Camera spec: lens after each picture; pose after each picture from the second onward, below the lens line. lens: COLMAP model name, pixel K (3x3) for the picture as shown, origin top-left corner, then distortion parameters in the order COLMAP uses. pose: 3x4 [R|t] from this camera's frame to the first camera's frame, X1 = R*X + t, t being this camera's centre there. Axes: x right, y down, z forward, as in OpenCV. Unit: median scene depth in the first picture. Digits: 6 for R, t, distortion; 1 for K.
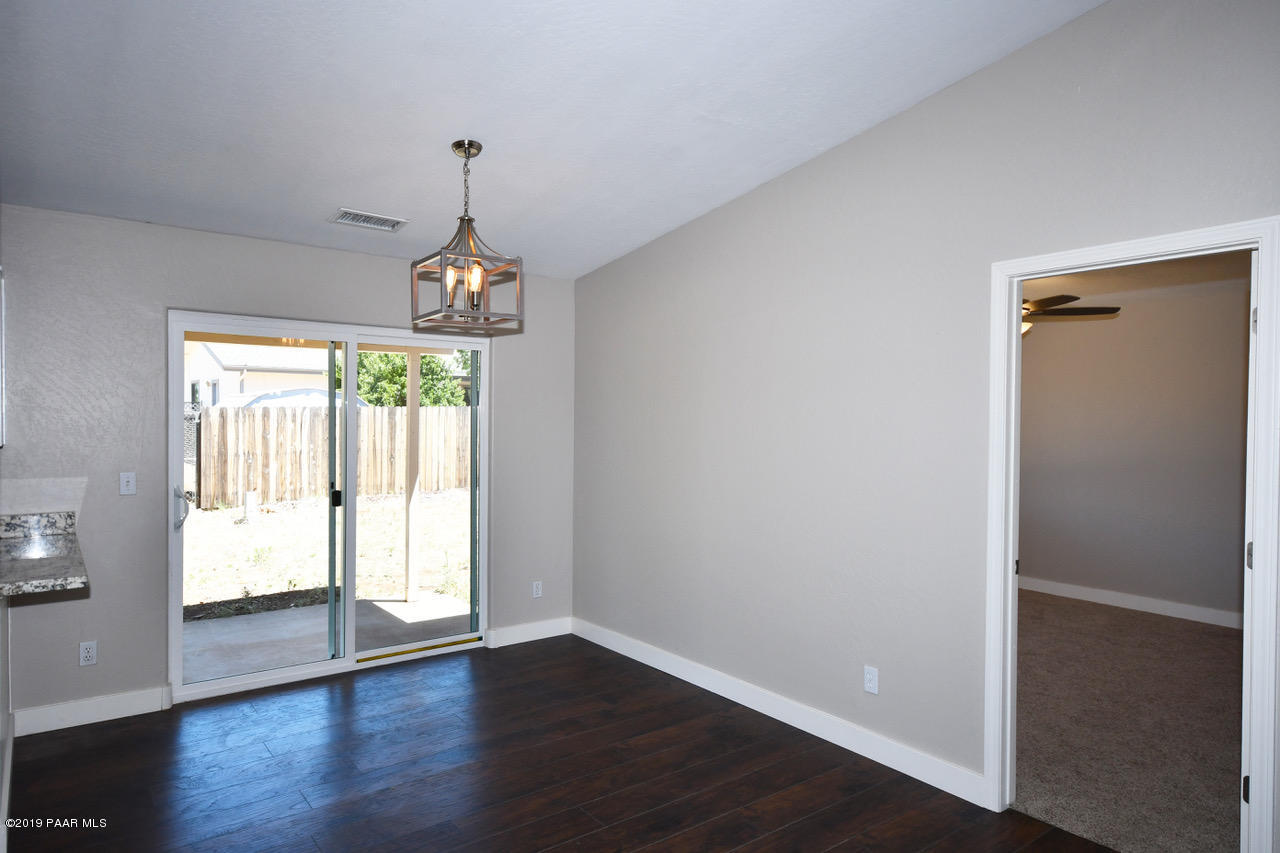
lens RADIAL K [[766.6, 0, 639.2], [0, 766.6, 424.3], [0, 0, 1]] dist [-0.001830, -0.000656]
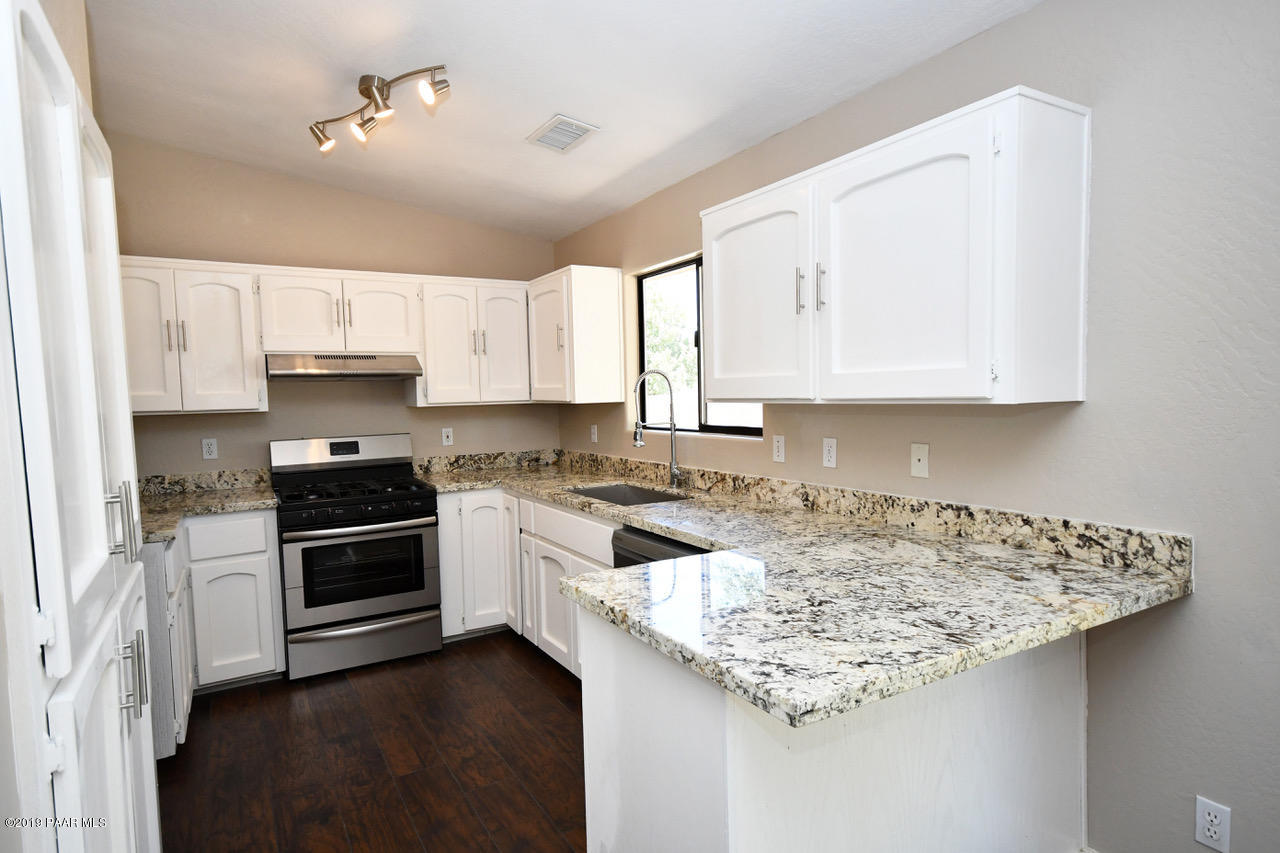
lens RADIAL K [[701.5, 0, 639.8], [0, 701.5, 432.1], [0, 0, 1]] dist [0.011781, 0.001249]
pose [[-0.128230, 0.065140, -0.989603, -0.211800], [0.012469, 0.997868, 0.064068, 0.004142], [0.991666, -0.004124, -0.128769, 0.709359]]
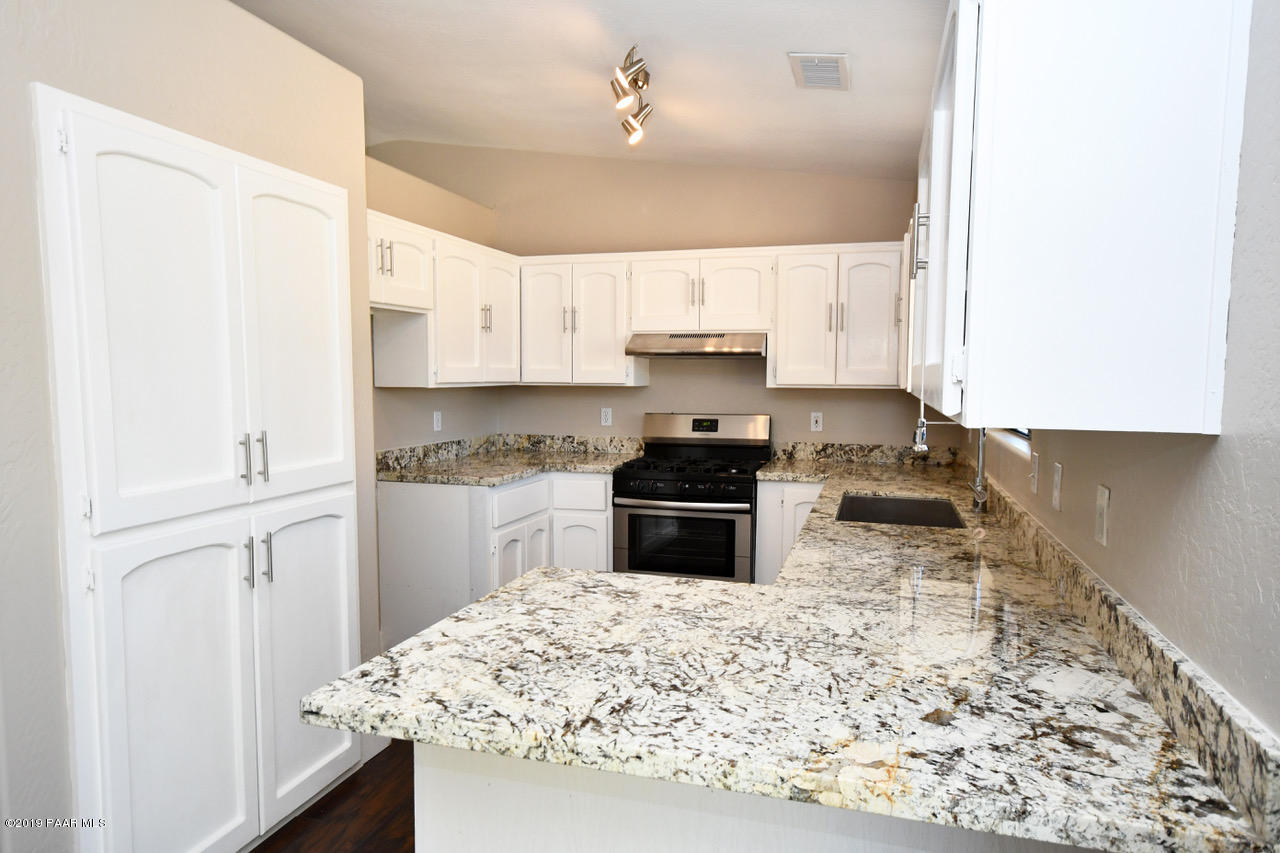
lens RADIAL K [[795.2, 0, 640.4], [0, 795.2, 426.8], [0, 0, 1]] dist [0.013540, 0.001110]
pose [[-0.812217, 0.041168, -0.581901, -0.448207], [-0.008199, 0.996603, 0.081951, -0.007940], [0.583298, 0.071333, -0.809120, 1.120033]]
